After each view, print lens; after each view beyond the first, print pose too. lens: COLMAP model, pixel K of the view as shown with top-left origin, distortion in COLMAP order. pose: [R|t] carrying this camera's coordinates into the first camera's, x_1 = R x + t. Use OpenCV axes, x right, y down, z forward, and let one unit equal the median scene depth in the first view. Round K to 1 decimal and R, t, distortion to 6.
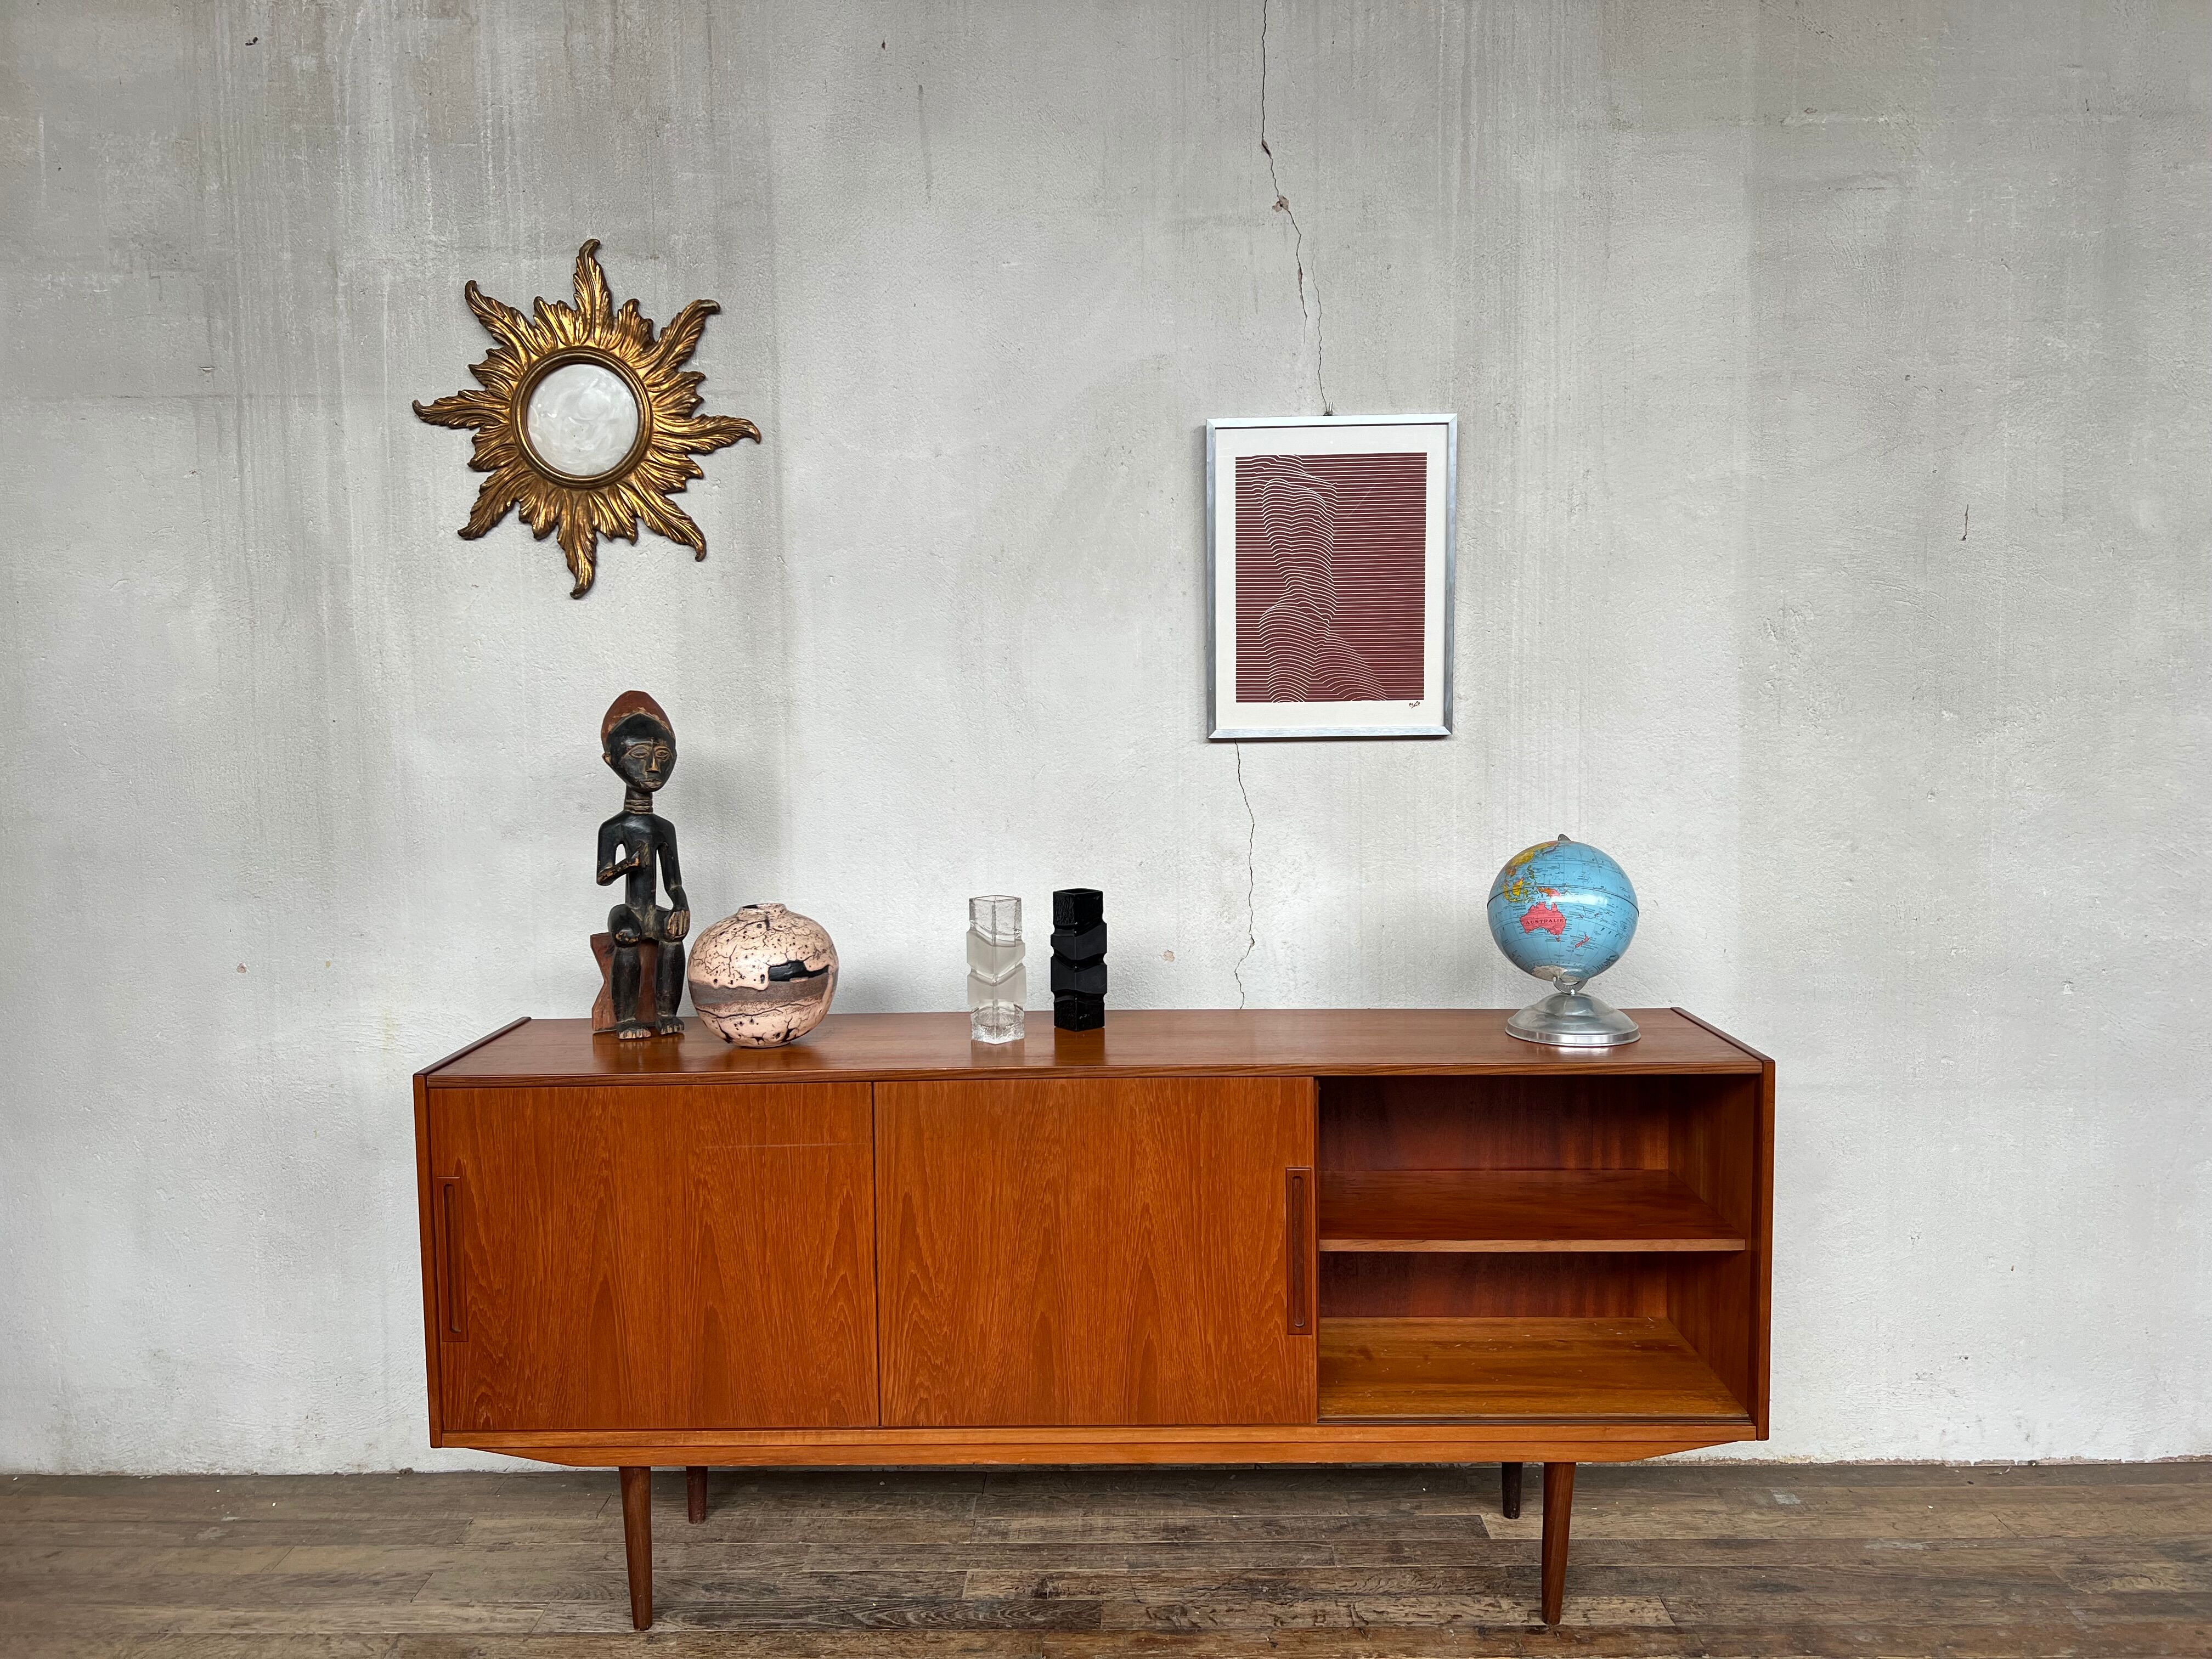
lens RADIAL K [[1673.4, 0, 1115.0], [0, 1673.4, 830.0], [0, 0, 1]] dist [0.043199, -0.053690]
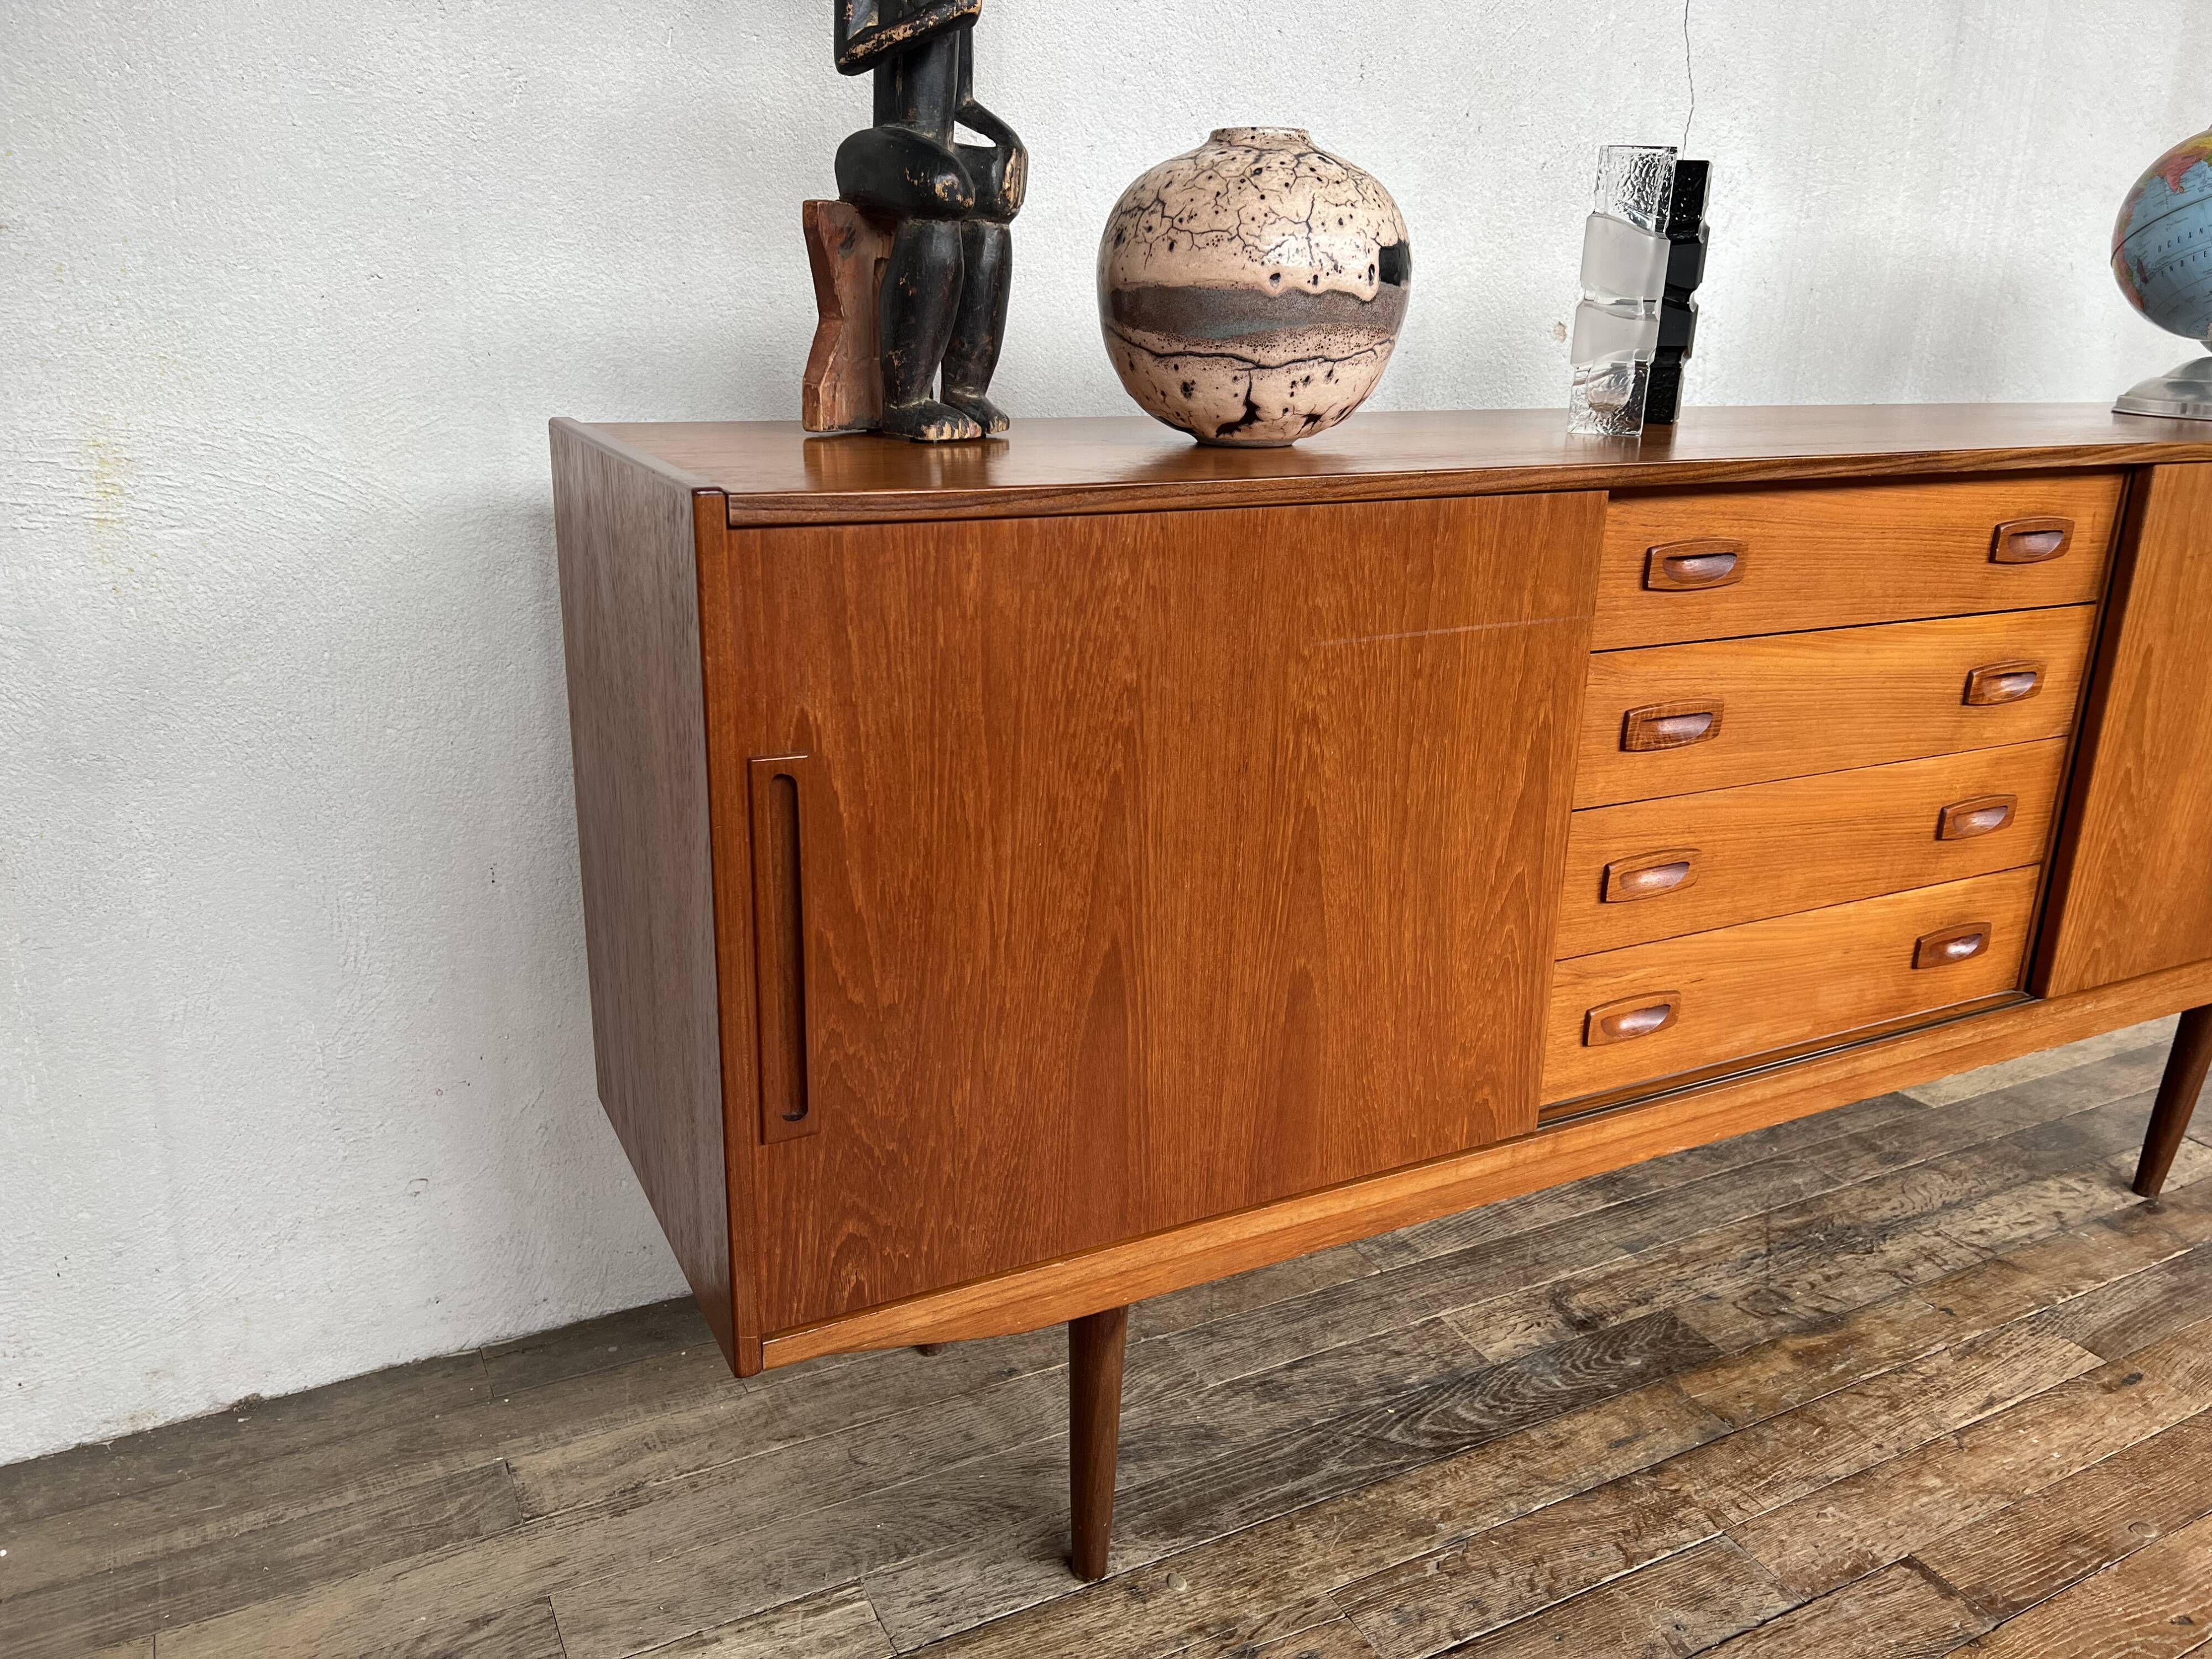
lens RADIAL K [[1673.4, 0, 1106.8], [0, 1673.4, 828.0], [0, 0, 1]] dist [0.043199, -0.053690]
pose [[0.878567, -0.113965, 0.463823, -0.466734], [0.000956, 0.971533, 0.236903, 0.117571], [-0.477618, -0.207692, 0.853665, 0.568568]]
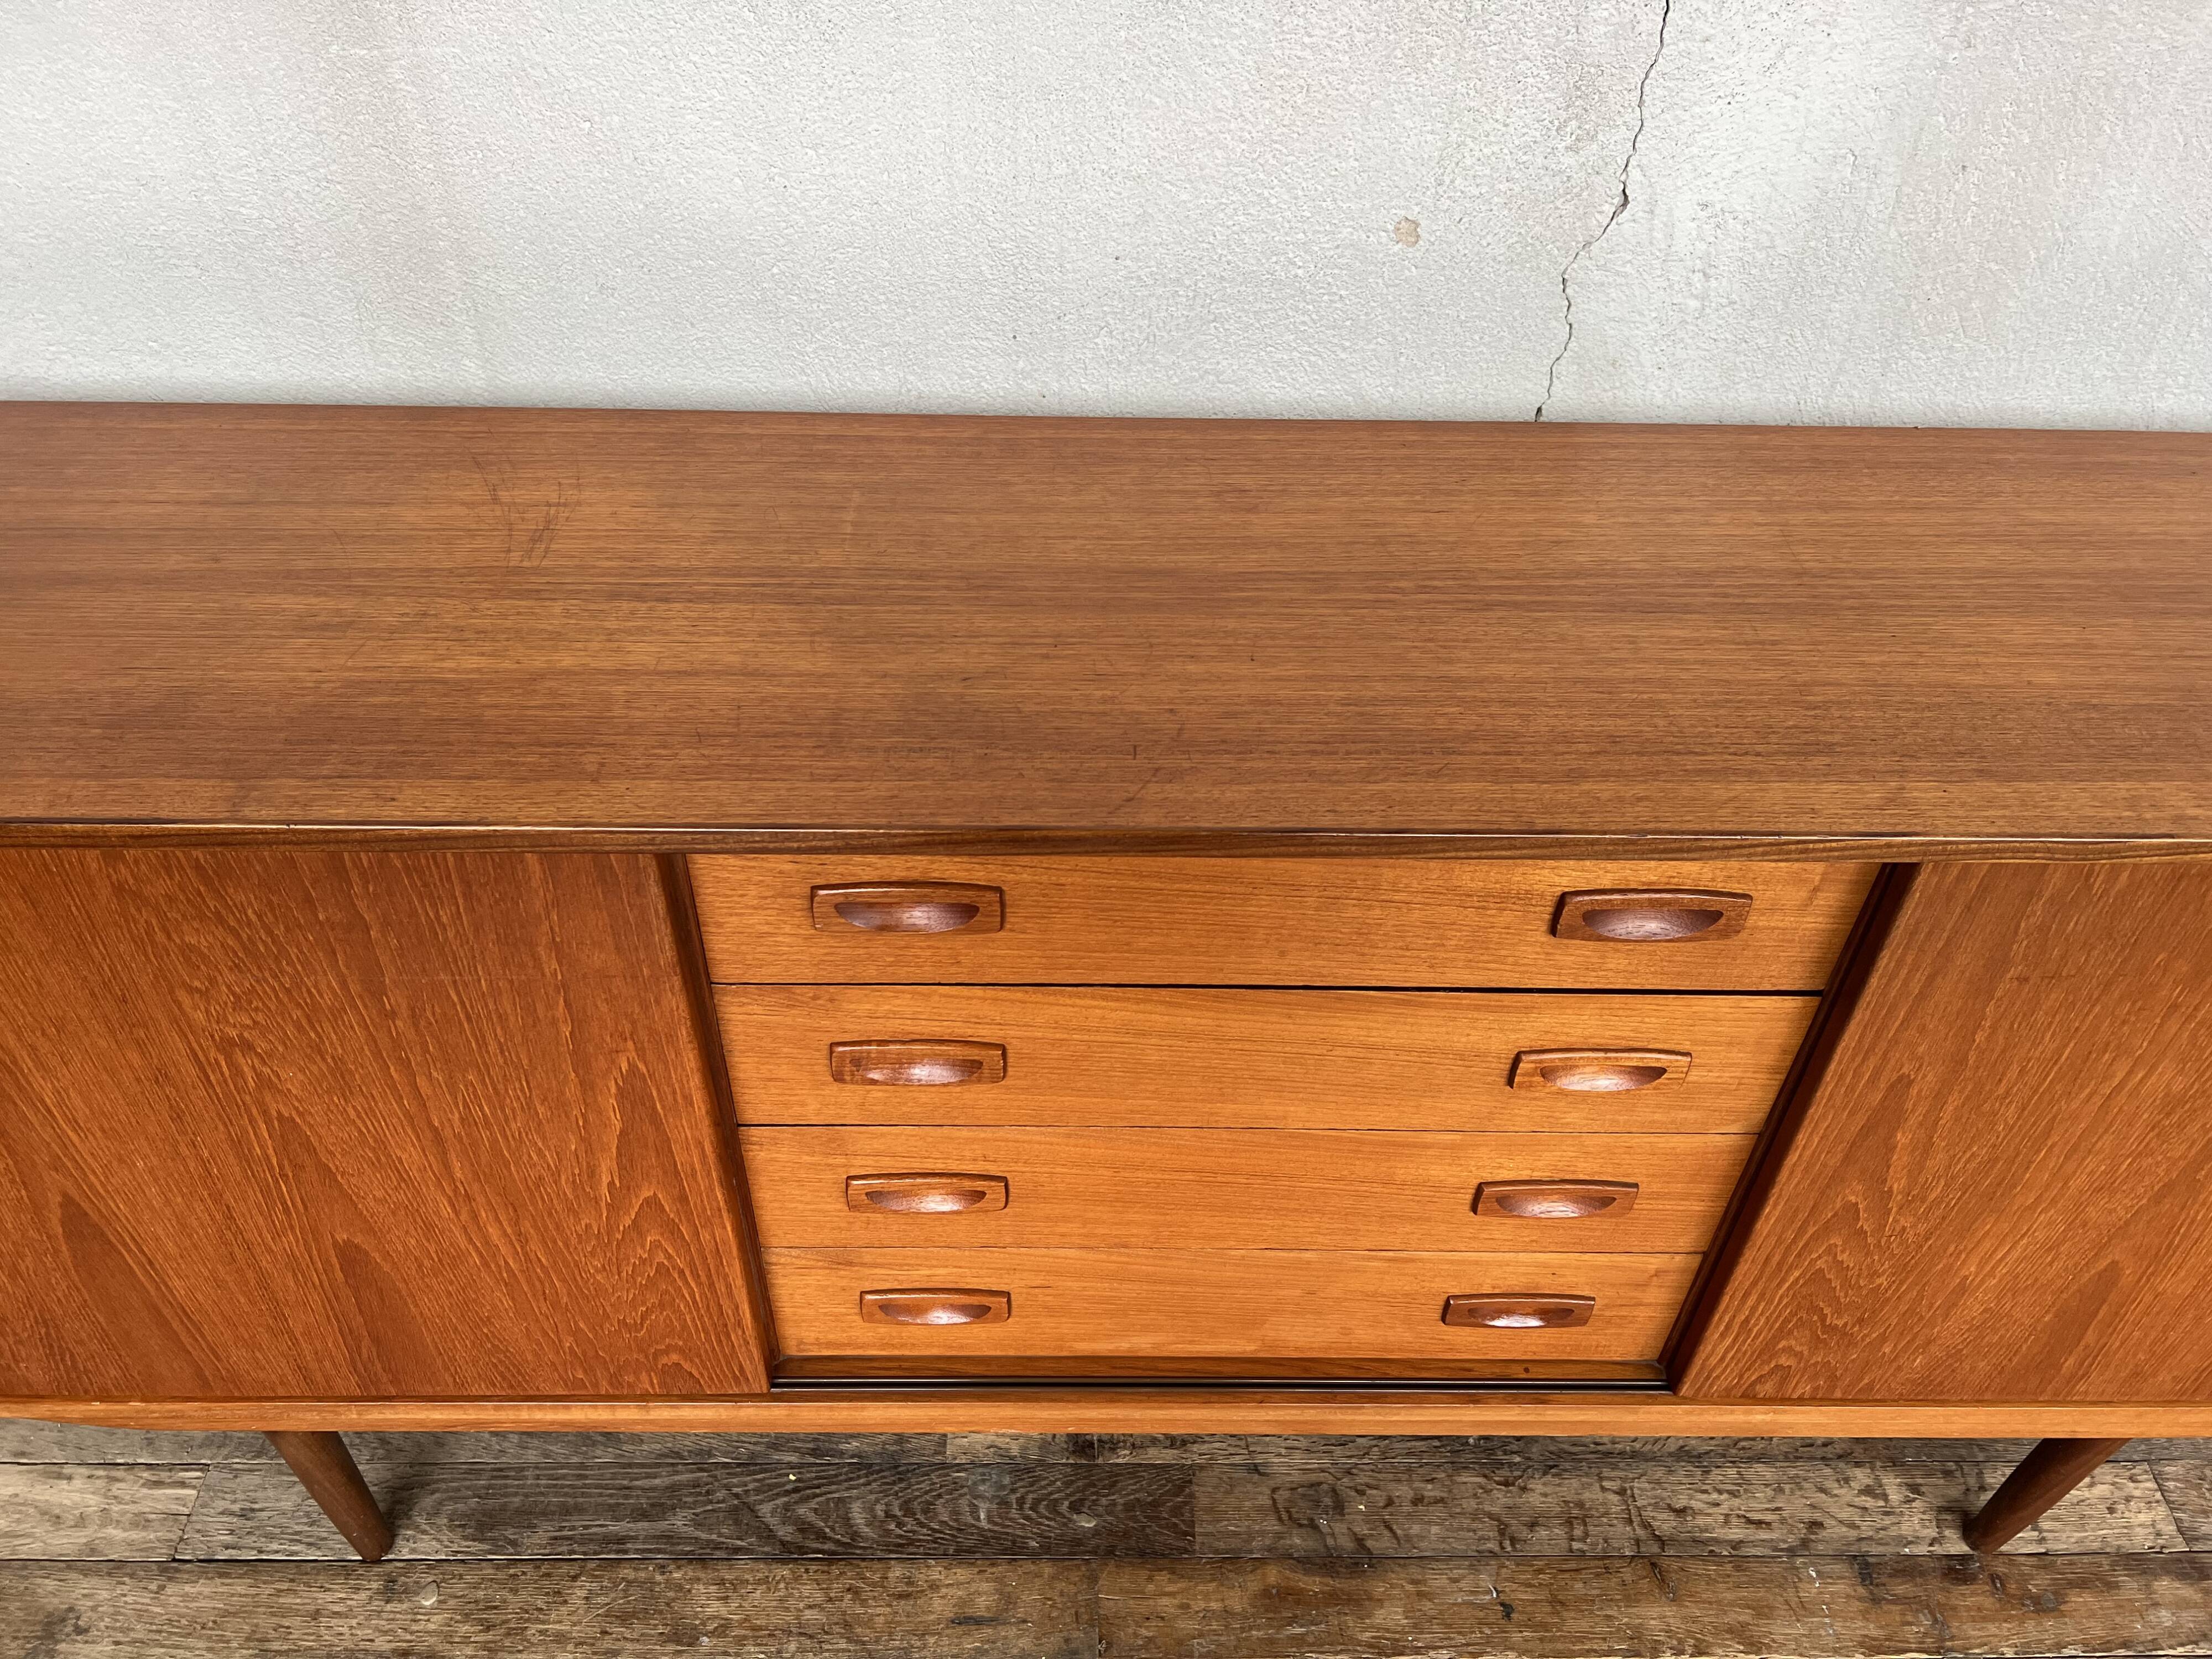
lens RADIAL K [[1673.4, 0, 1104.7], [0, 1673.4, 844.3], [0, 0, 1]] dist [0.043199, -0.053690]
pose [[0.999065, 0.008120, 0.042468, -0.061740], [-0.032288, 0.793377, 0.607874, -0.055951], [-0.028757, -0.608676, 0.792897, 0.656691]]
